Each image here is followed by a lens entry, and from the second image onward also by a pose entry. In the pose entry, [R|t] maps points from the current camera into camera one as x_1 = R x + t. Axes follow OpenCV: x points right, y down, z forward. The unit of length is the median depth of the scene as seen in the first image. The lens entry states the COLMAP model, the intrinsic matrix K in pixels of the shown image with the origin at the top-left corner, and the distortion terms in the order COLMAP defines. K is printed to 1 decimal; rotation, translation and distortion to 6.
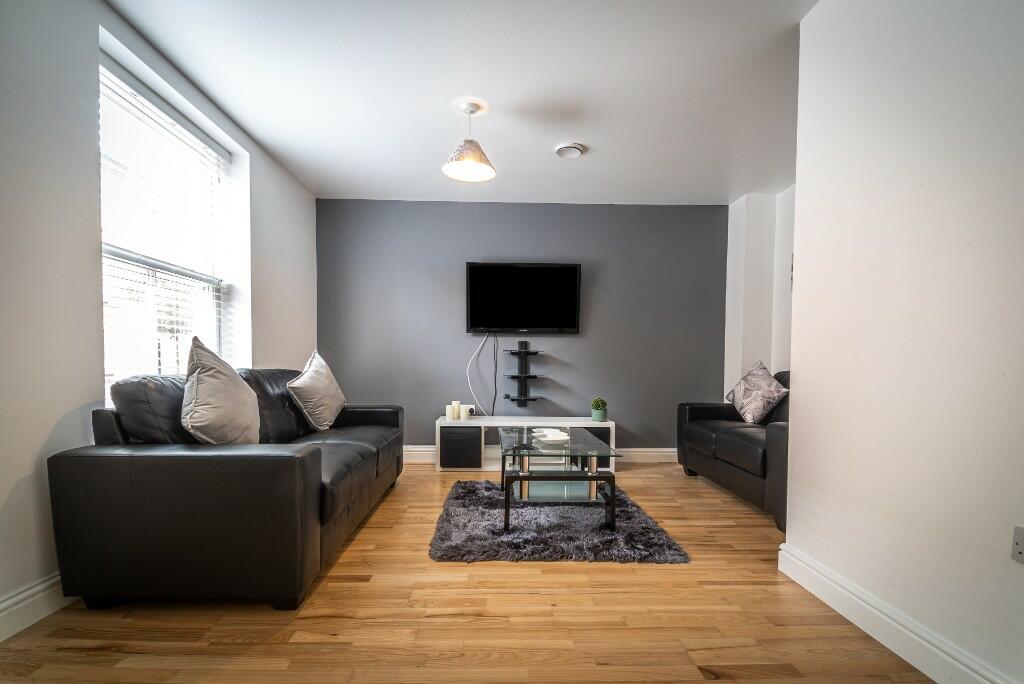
lens RADIAL K [[496.9, 0, 510.3], [0, 496.9, 379.9], [0, 0, 1]] dist [0.025839, -0.000021]
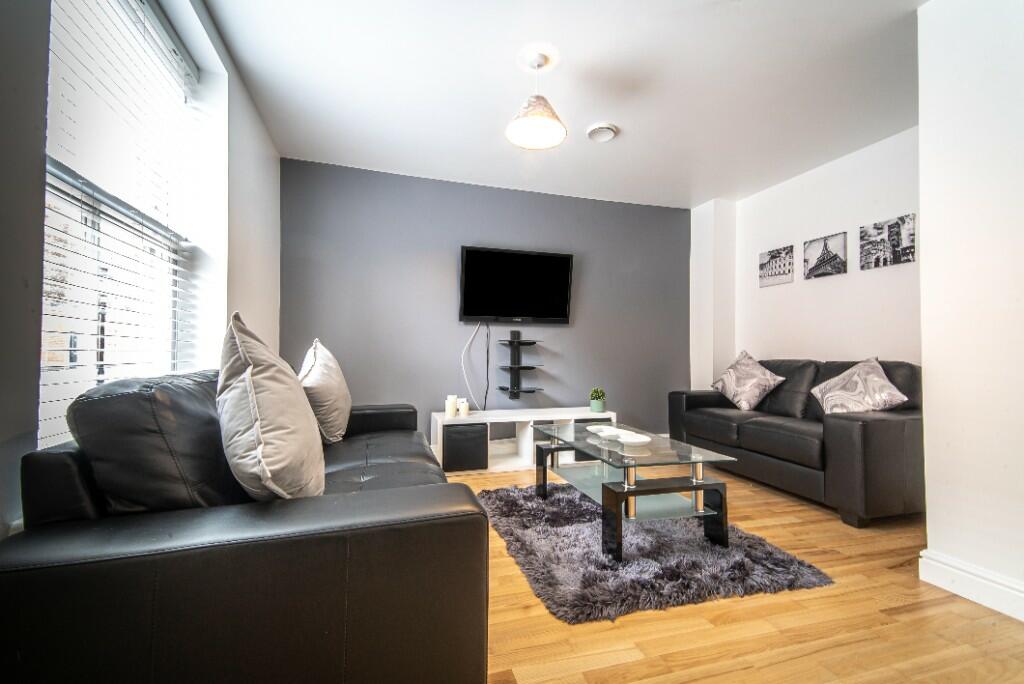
lens RADIAL K [[439.4, 0, 512.0], [0, 439.4, 342.0], [0, 0, 1]] dist [0.088654, -0.031399]
pose [[0.963654, 0.003421, 0.267131, -0.281532], [0.012029, 0.998348, -0.056179, -0.010786], [-0.266882, 0.057351, 0.962021, 0.245287]]
